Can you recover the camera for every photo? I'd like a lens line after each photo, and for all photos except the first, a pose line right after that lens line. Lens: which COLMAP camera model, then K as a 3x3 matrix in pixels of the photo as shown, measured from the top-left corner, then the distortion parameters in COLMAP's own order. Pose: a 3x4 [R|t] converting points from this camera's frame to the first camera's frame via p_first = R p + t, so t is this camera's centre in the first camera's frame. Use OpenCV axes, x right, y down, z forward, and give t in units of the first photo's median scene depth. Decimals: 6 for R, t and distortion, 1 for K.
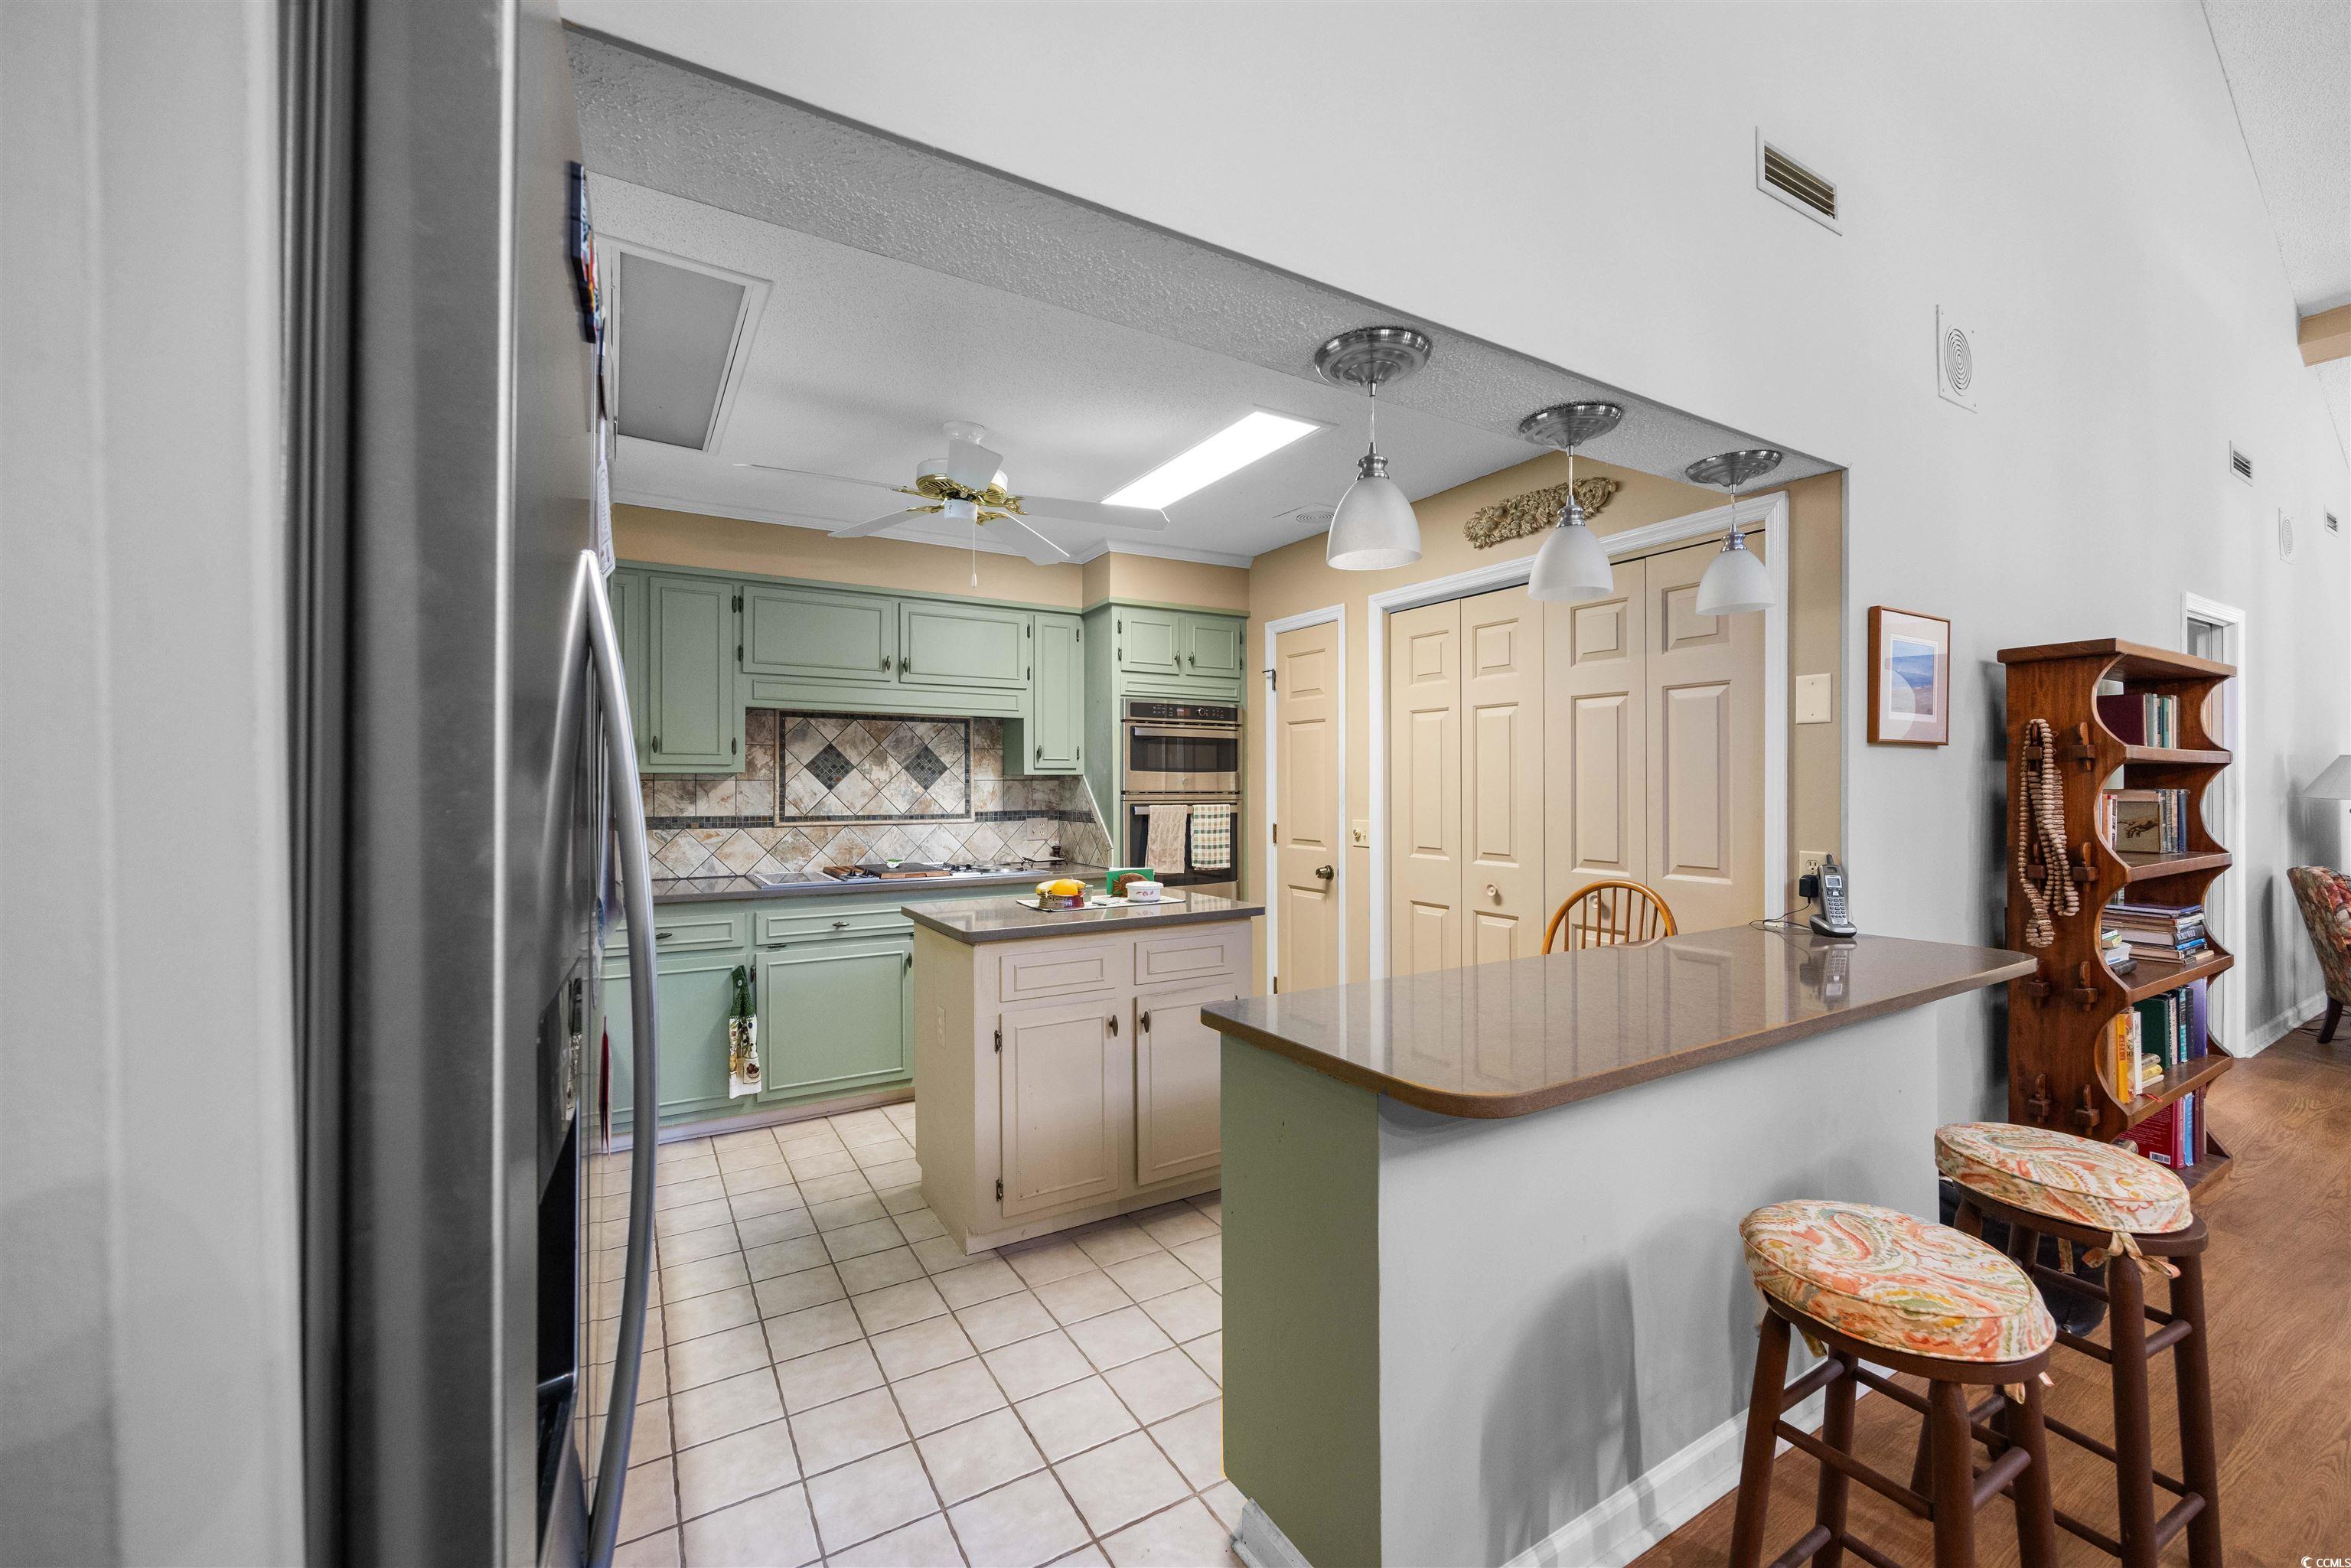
lens RADIAL K [[946.8, 0, 1174.7], [0, 946.8, 780.4], [0, 0, 1]] dist [-0.001689, 0.000215]
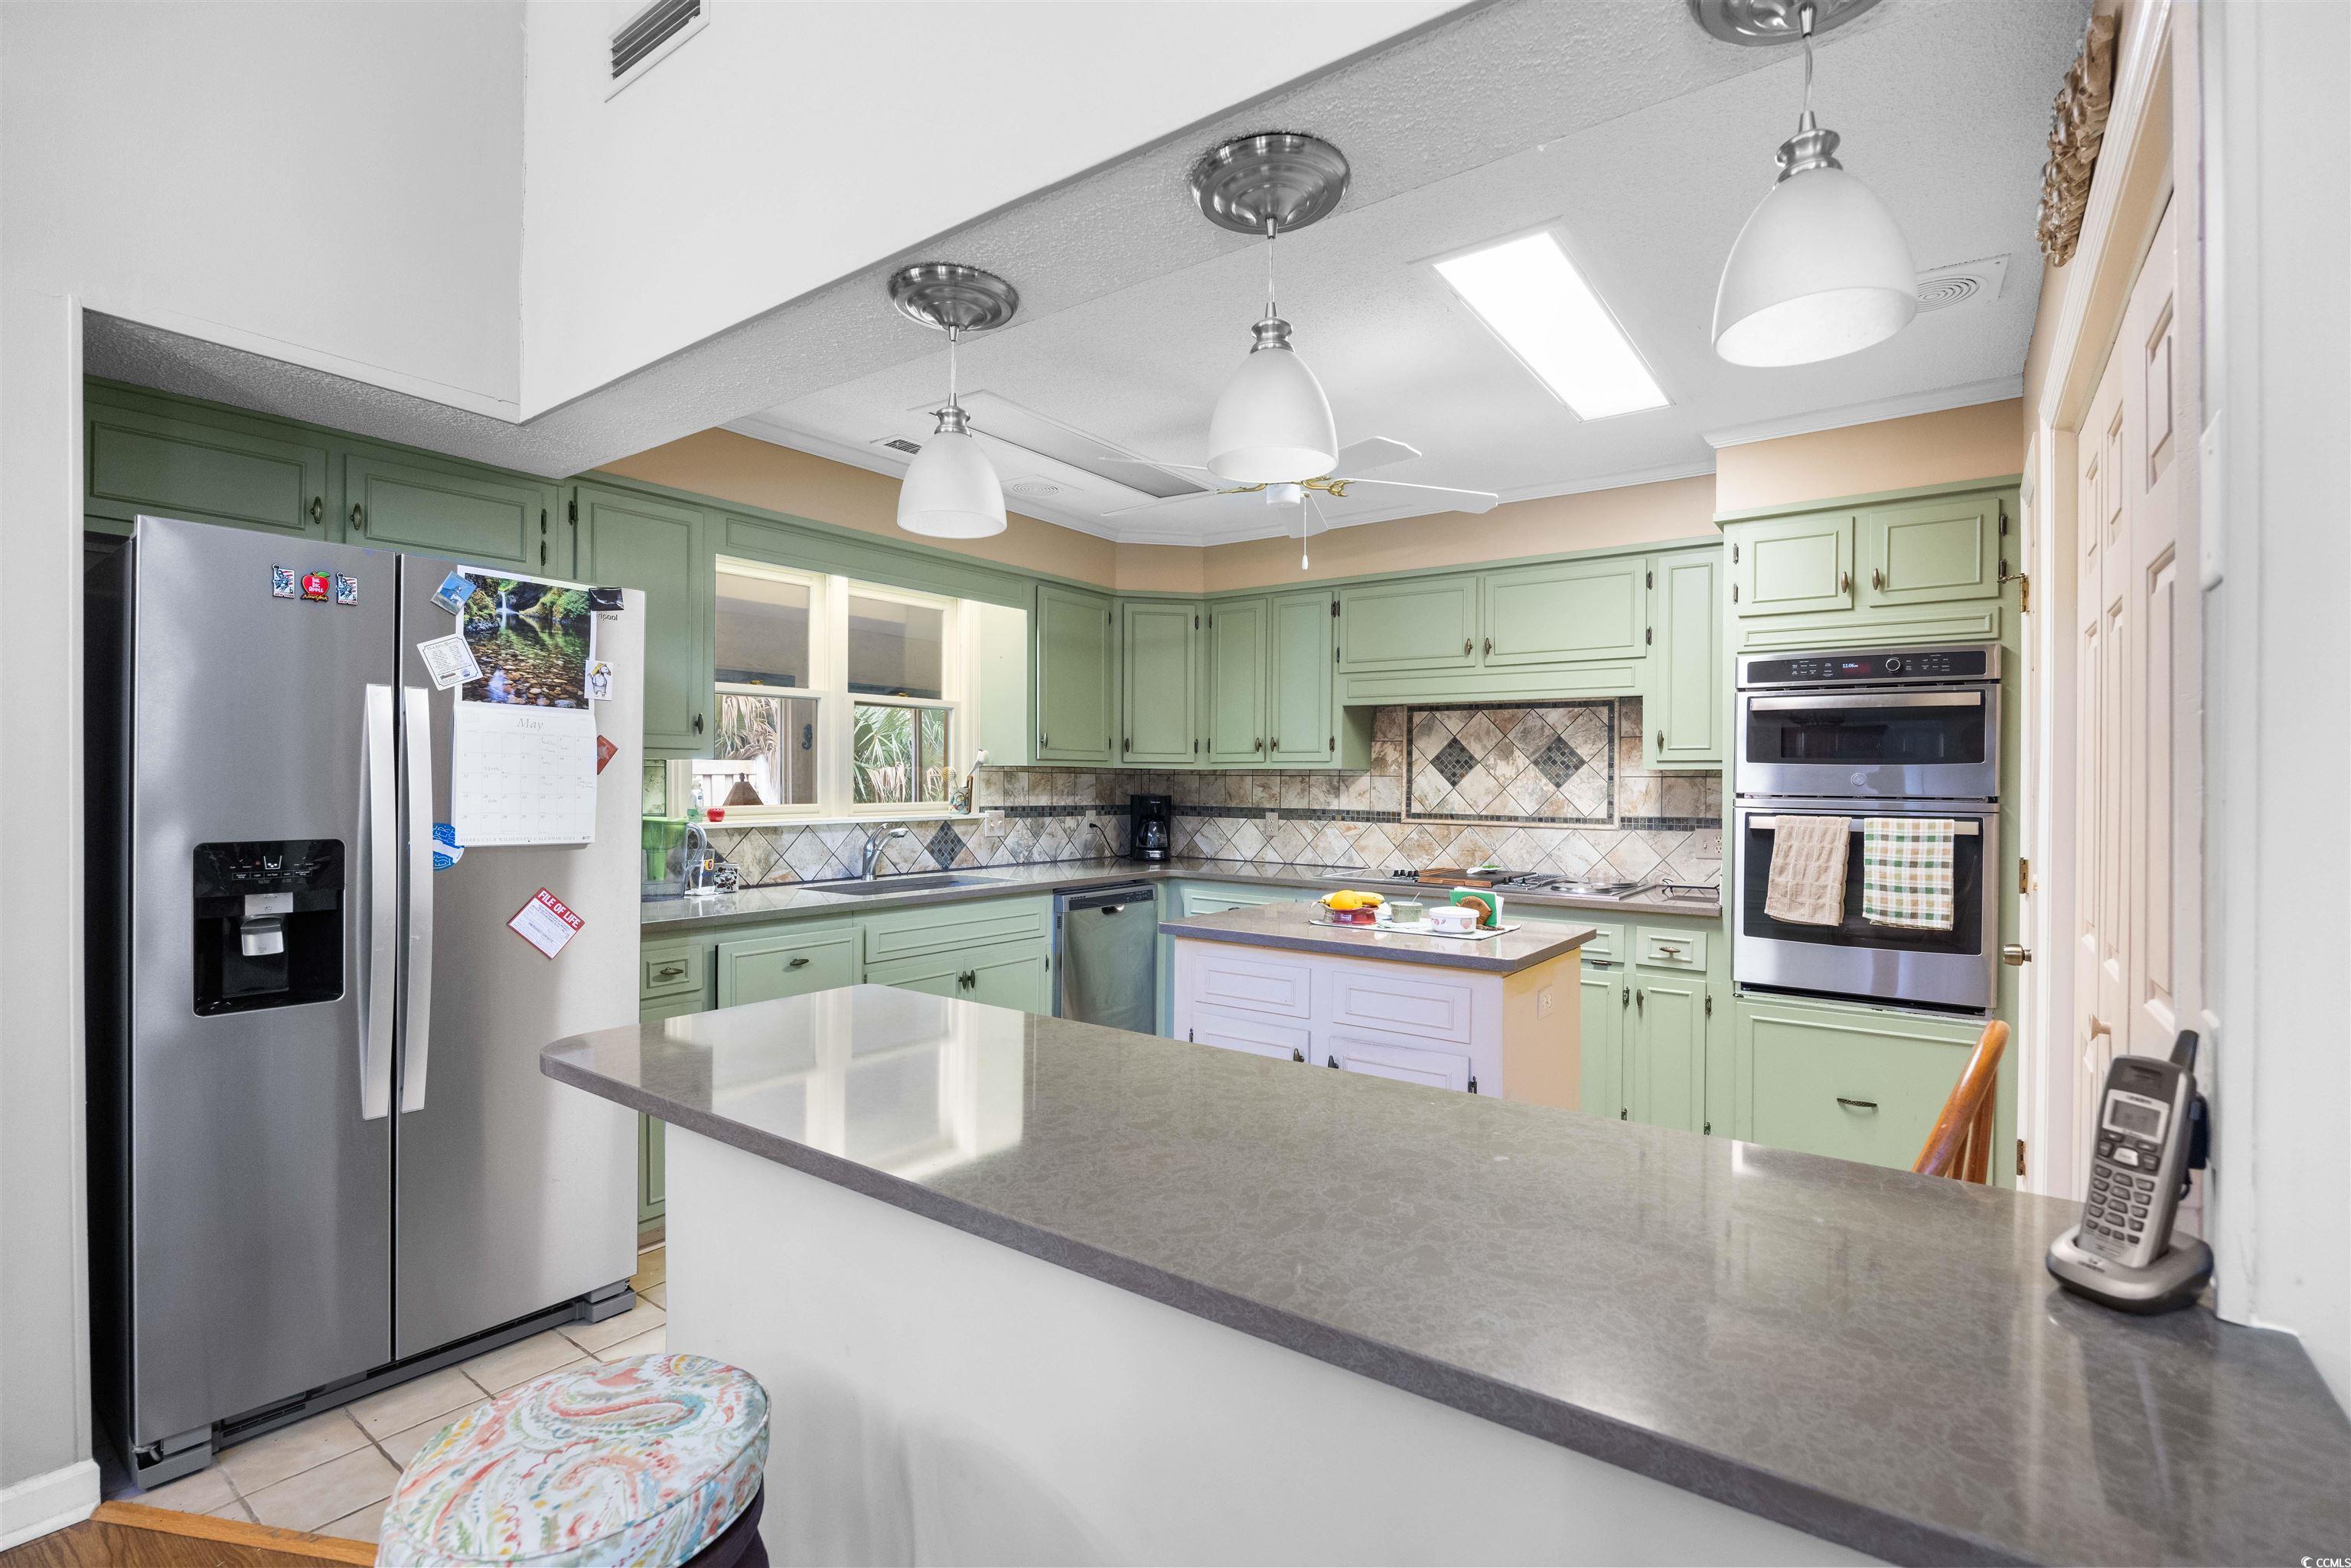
lens RADIAL K [[1065.0, 0, 1176.8], [0, 1065.0, 779.1], [0, 0, 1]] dist [-0.011640, -0.000287]
pose [[0.390850, 0.004337, -0.920444, 0.490294], [-0.004484, 0.999986, 0.002808, 0.000864], [0.920444, 0.003030, 0.390864, 0.327133]]
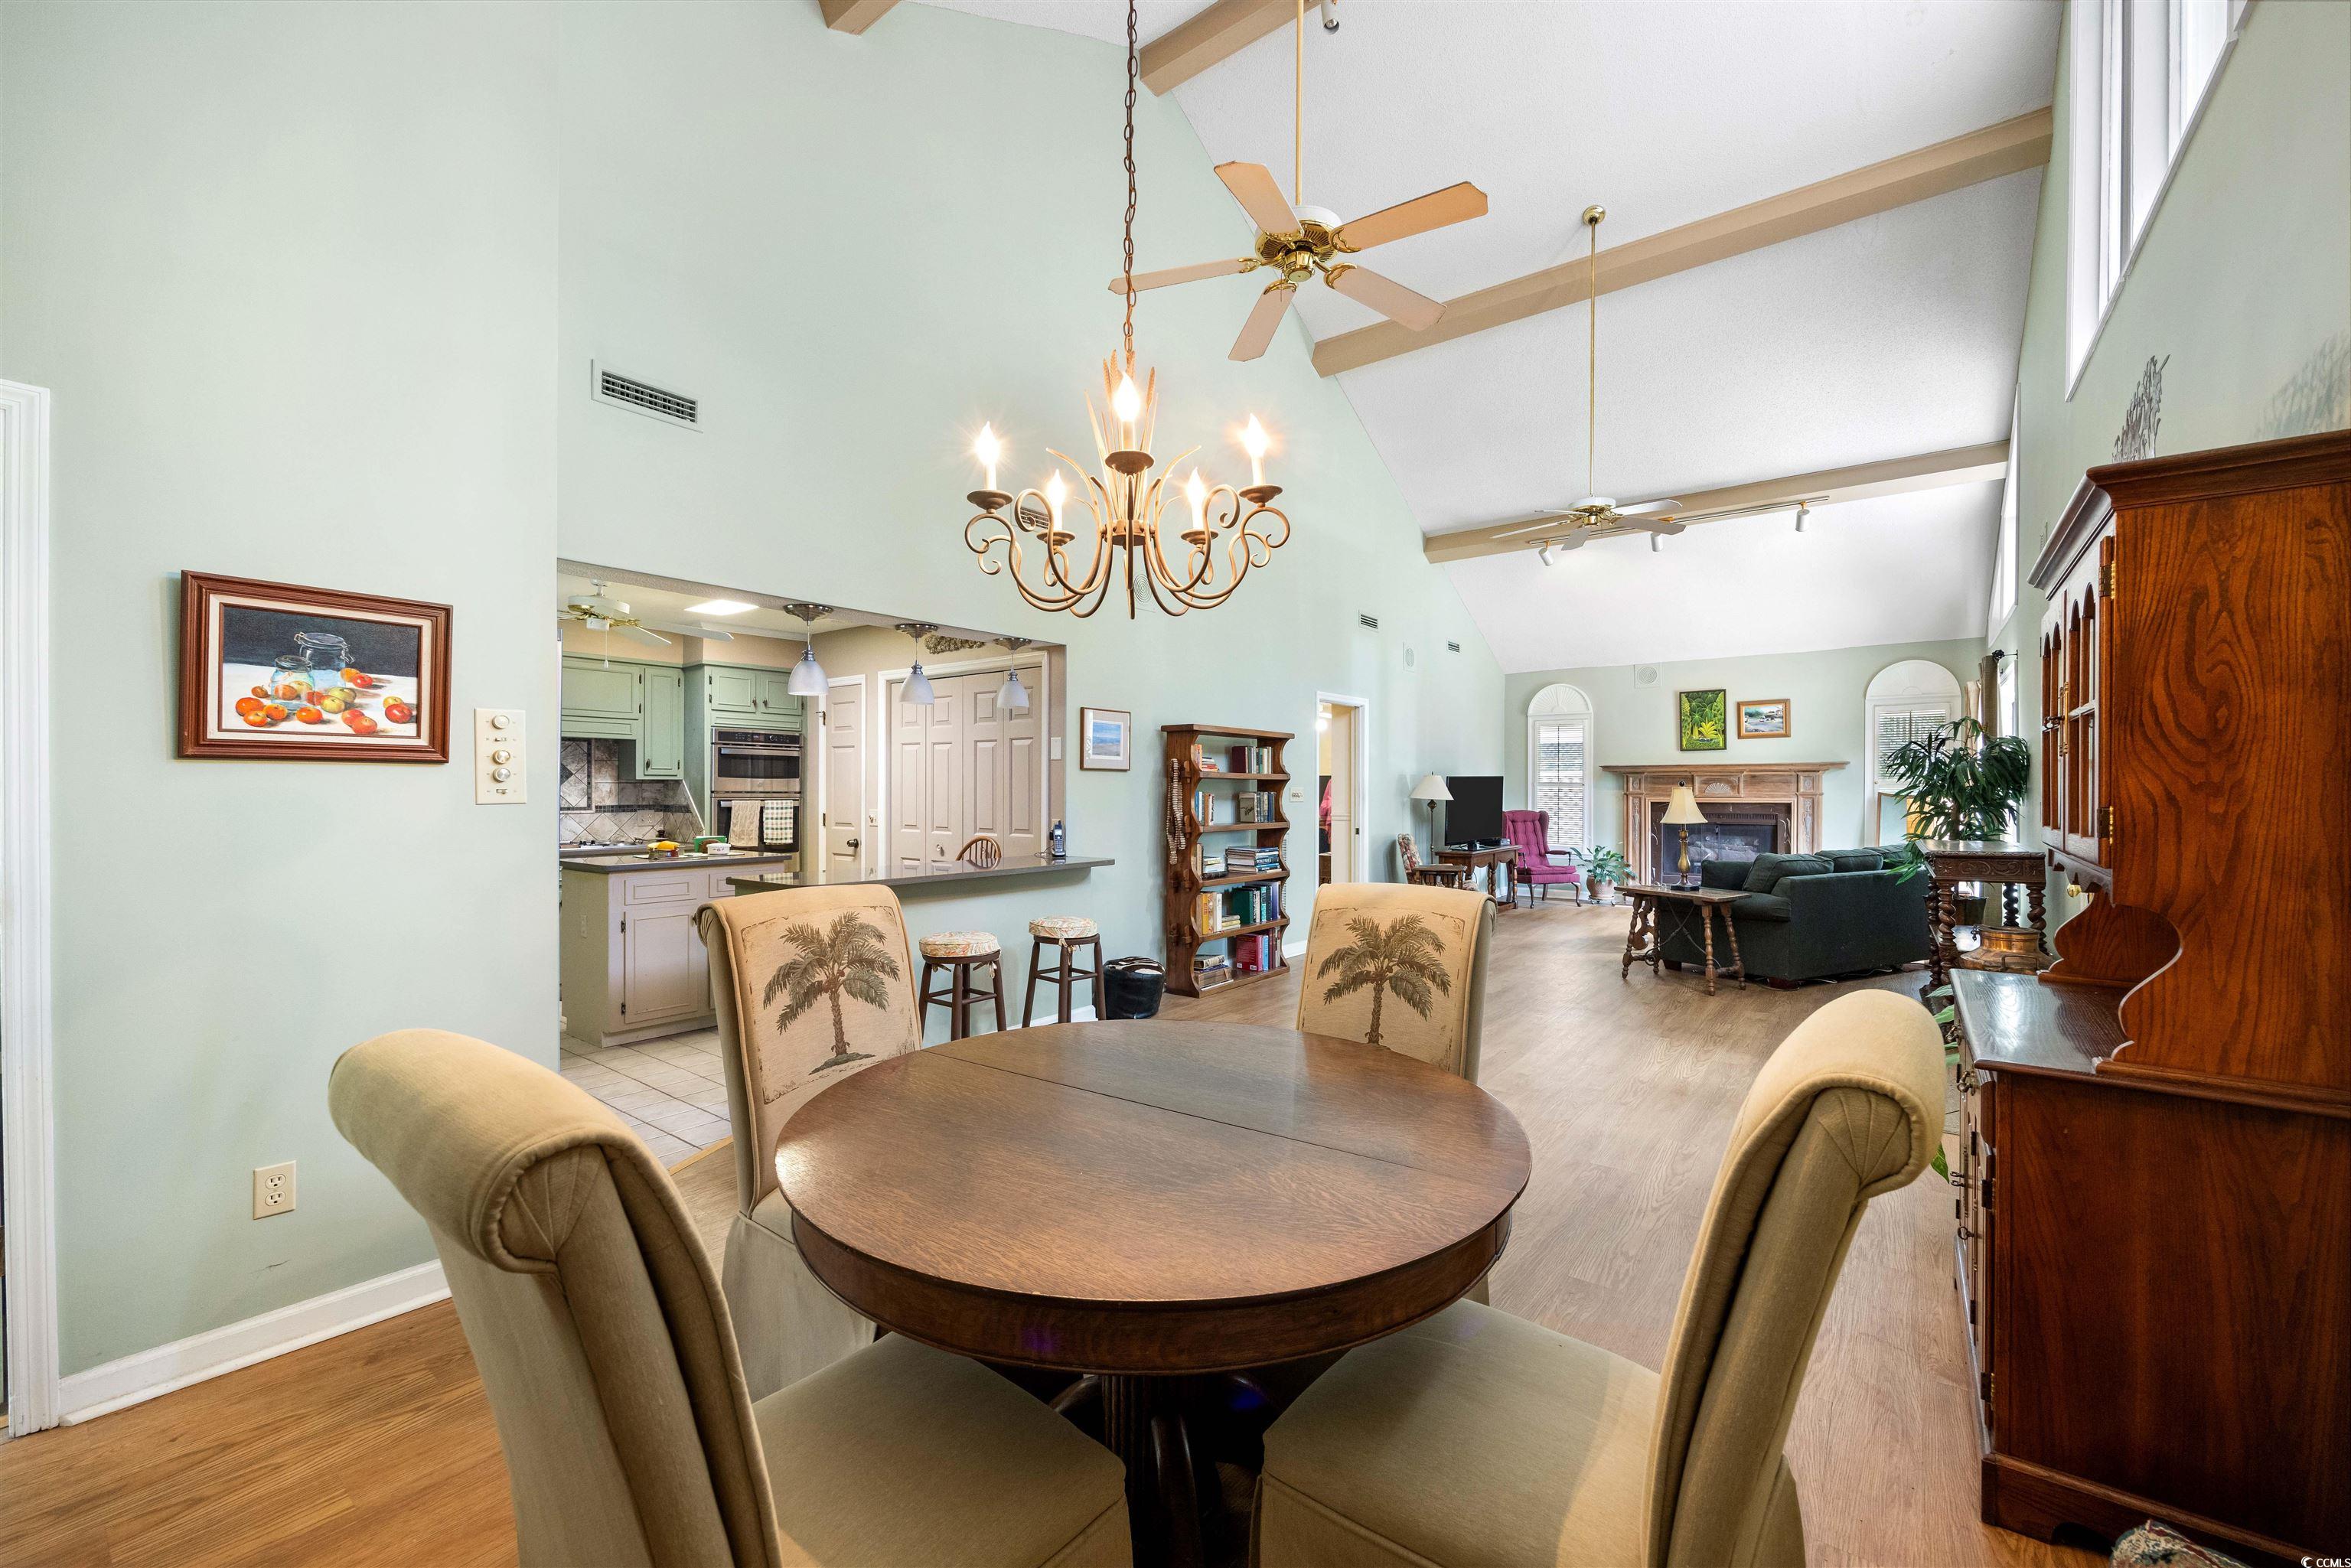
lens RADIAL K [[946.8, 0, 1181.3], [0, 946.8, 789.4], [0, 0, 1]] dist [-0.001689, 0.000215]
pose [[0.930697, 0.005776, 0.365746, 0.086244], [-0.007394, 0.999968, 0.003024, -0.001230], [-0.365717, -0.005519, 0.930710, -0.643624]]
